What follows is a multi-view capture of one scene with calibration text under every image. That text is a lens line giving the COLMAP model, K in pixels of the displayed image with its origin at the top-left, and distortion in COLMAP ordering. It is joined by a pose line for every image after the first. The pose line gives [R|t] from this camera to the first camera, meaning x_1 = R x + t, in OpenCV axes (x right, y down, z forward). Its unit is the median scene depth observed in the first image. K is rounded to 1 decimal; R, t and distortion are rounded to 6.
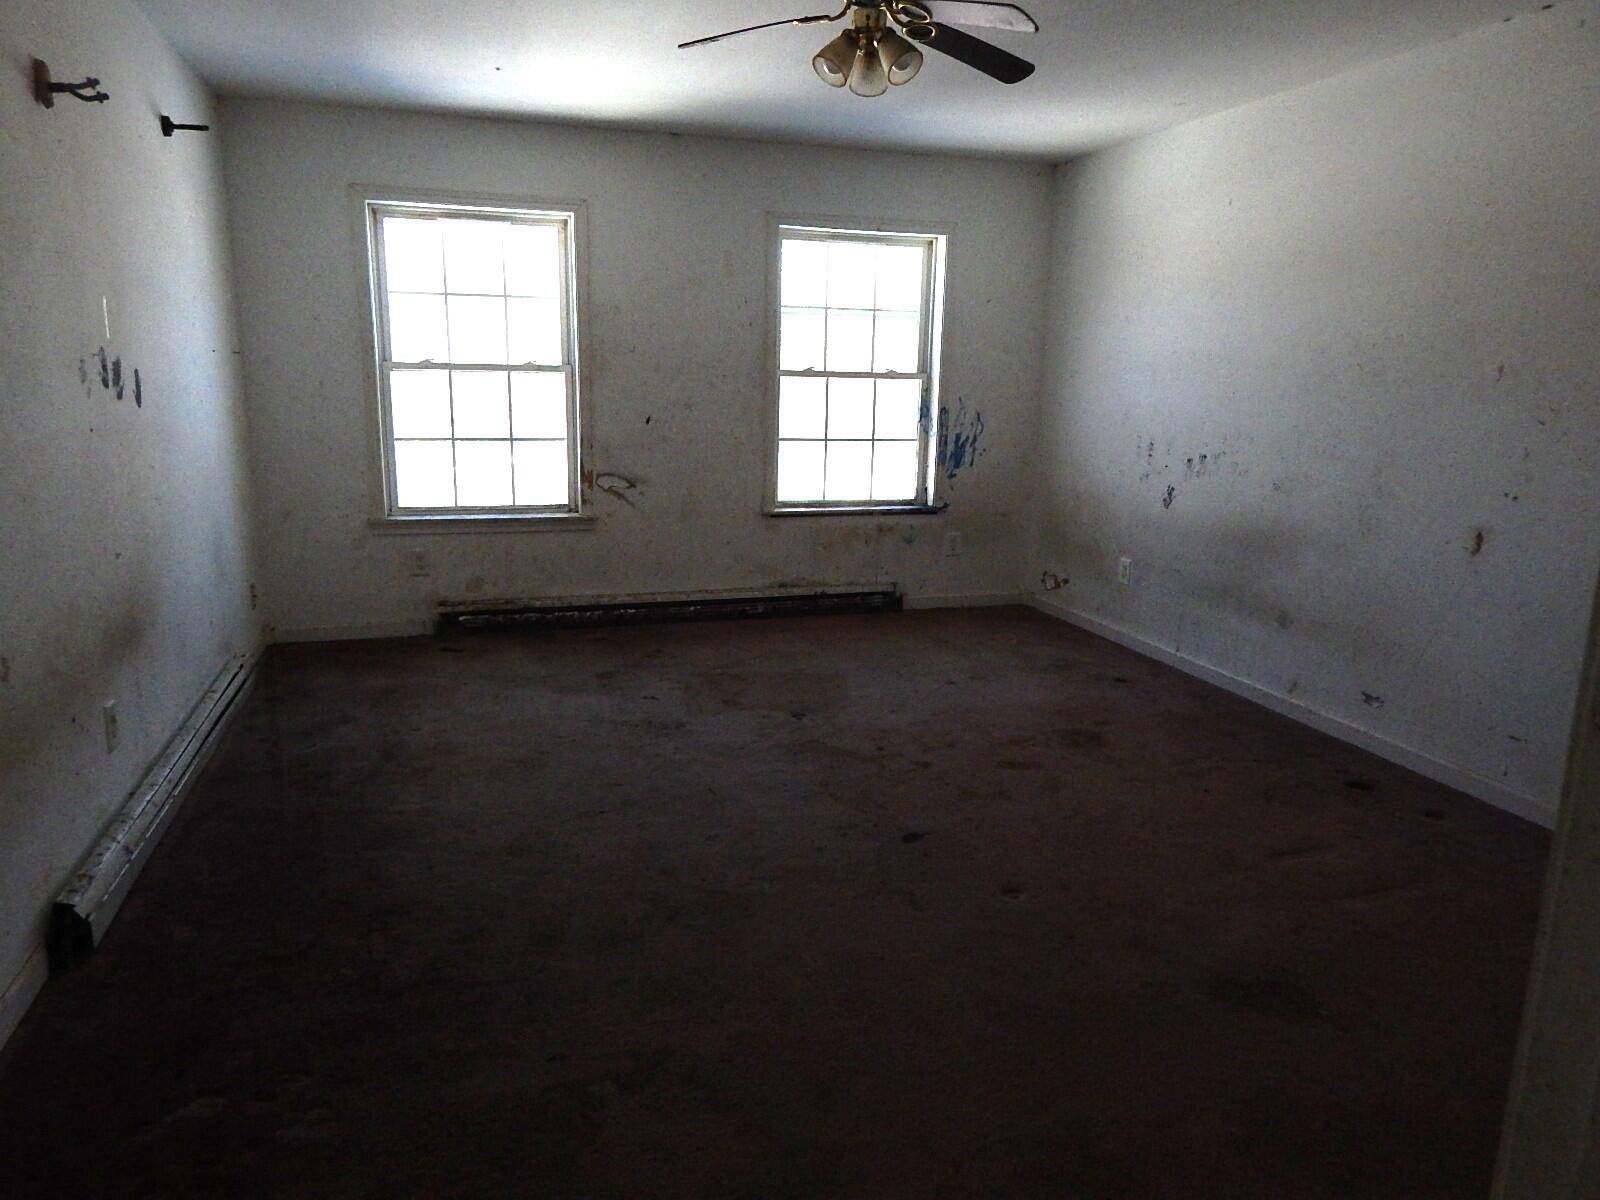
lens RADIAL K [[1093.4, 0, 810.1], [0, 1093.4, 600.5], [0, 0, 1]] dist [0.045269, -0.000725]
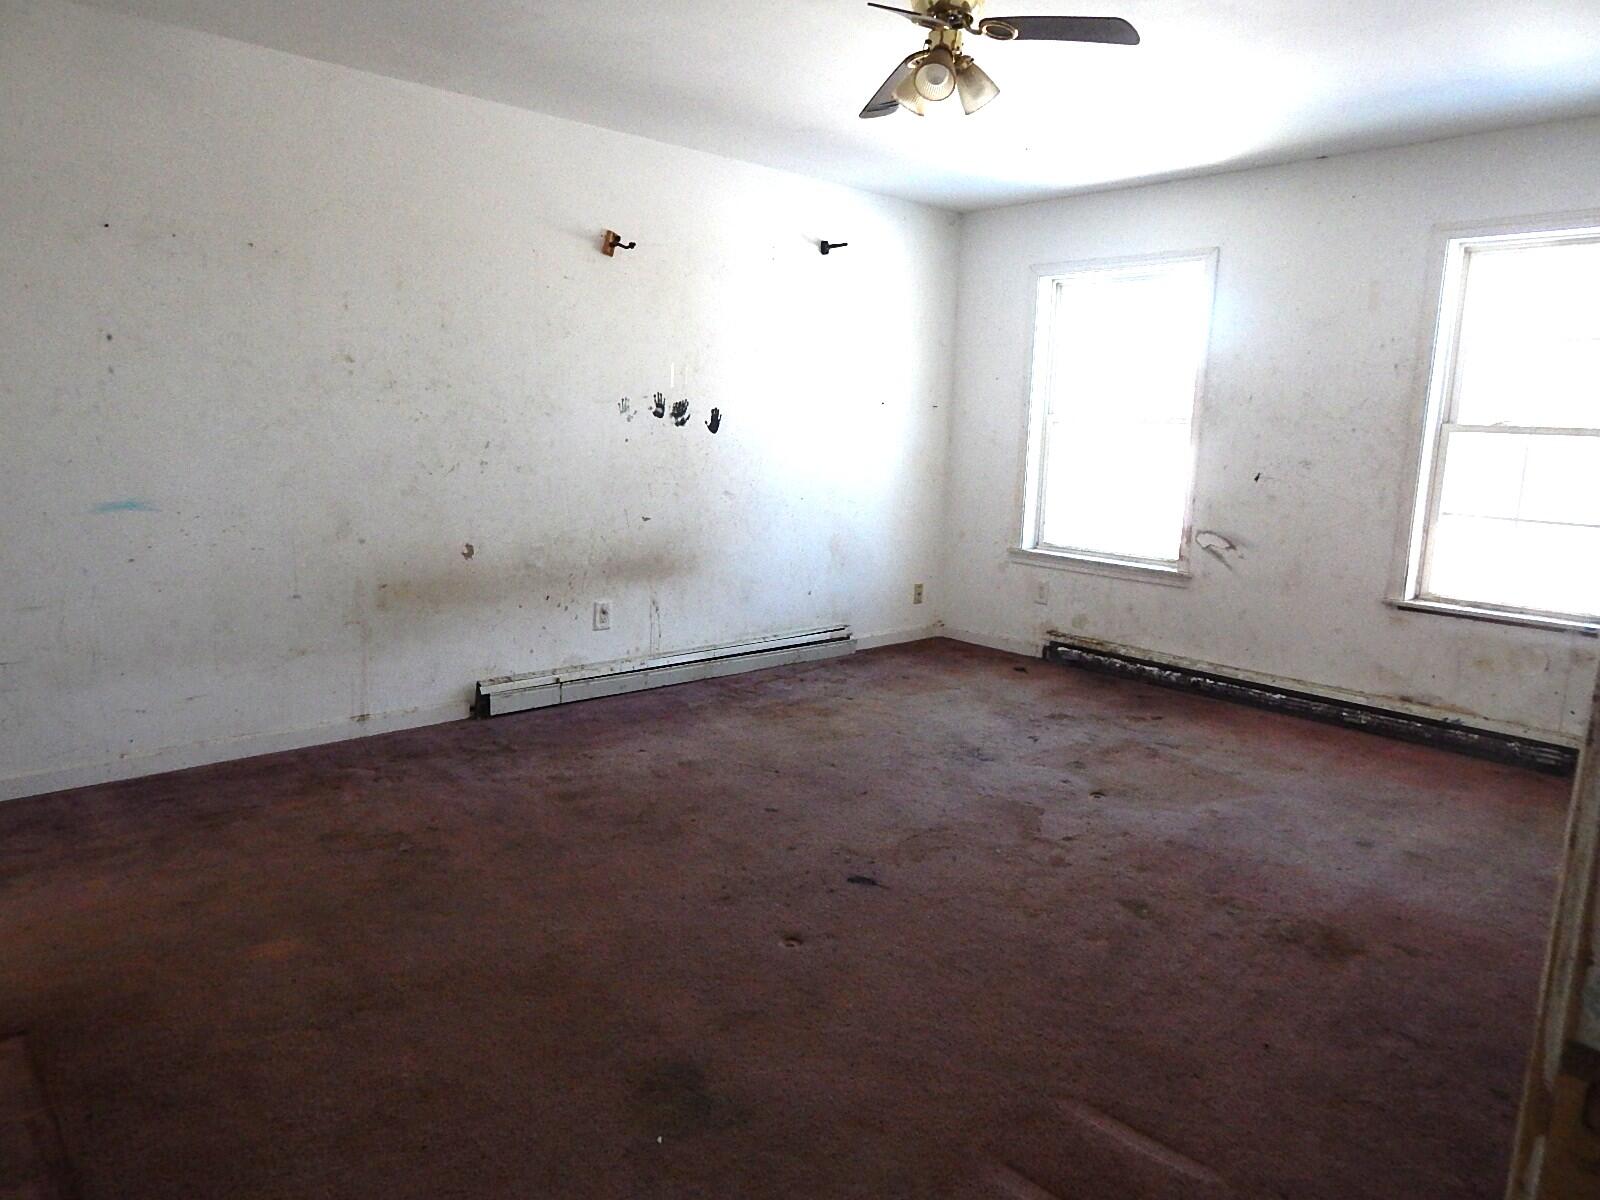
lens RADIAL K [[1093.4, 0, 810.1], [0, 1093.4, 600.5], [0, 0, 1]] dist [0.045269, -0.000725]
pose [[0.425879, 0.148397, -0.892527, 0.528152], [-0.216716, 0.974474, 0.058614, -0.039745], [0.878443, 0.168462, 0.447168, 0.291708]]
